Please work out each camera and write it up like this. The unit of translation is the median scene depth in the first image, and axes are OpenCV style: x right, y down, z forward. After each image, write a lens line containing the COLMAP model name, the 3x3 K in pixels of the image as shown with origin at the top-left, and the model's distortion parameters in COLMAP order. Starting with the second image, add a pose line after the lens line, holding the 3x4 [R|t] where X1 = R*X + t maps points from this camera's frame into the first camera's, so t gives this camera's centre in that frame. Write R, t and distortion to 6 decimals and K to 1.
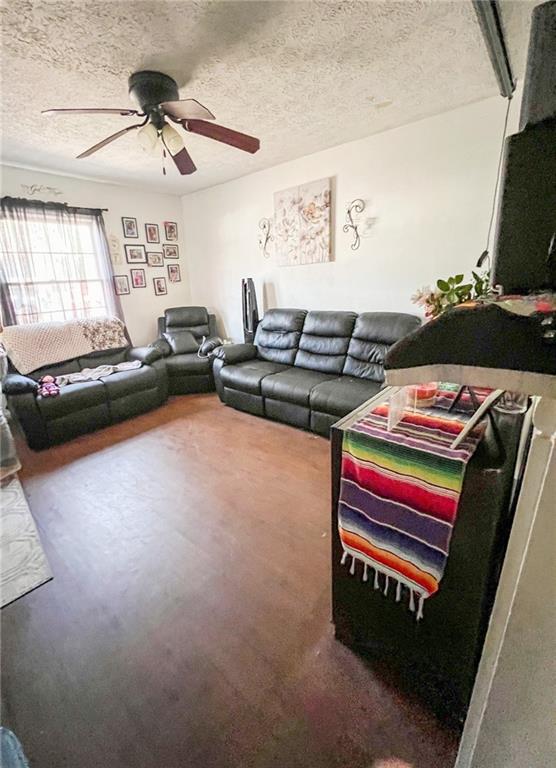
lens RADIAL K [[326.0, 0, 278.0], [0, 326.0, 384.0], [0, 0, 1]] dist [0.000465, 0.000101]
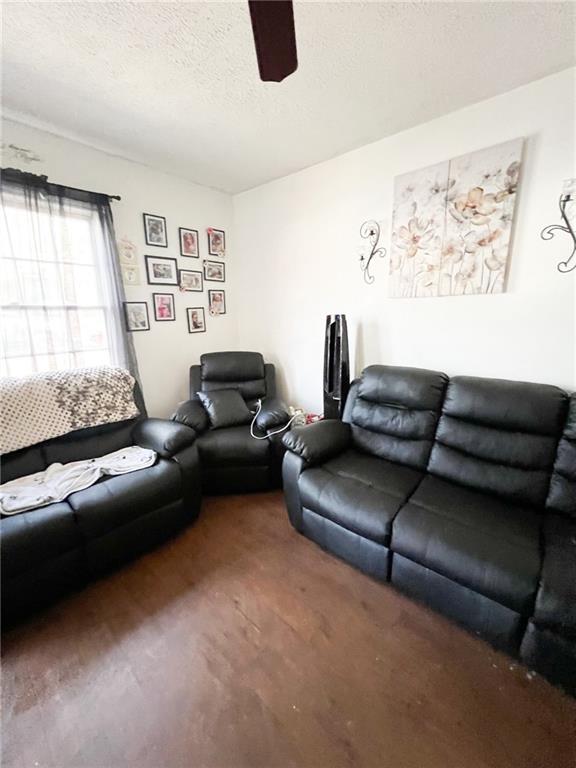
lens RADIAL K [[259.3, 0, 288.0], [0, 259.3, 384.0], [0, 0, 1]] dist [-0.000651, -0.000039]
pose [[0.999165, 0.039649, 0.009857, -0.189507], [-0.039210, 0.998375, -0.041341, -0.169046], [-0.011480, 0.040920, 0.999096, 0.515079]]
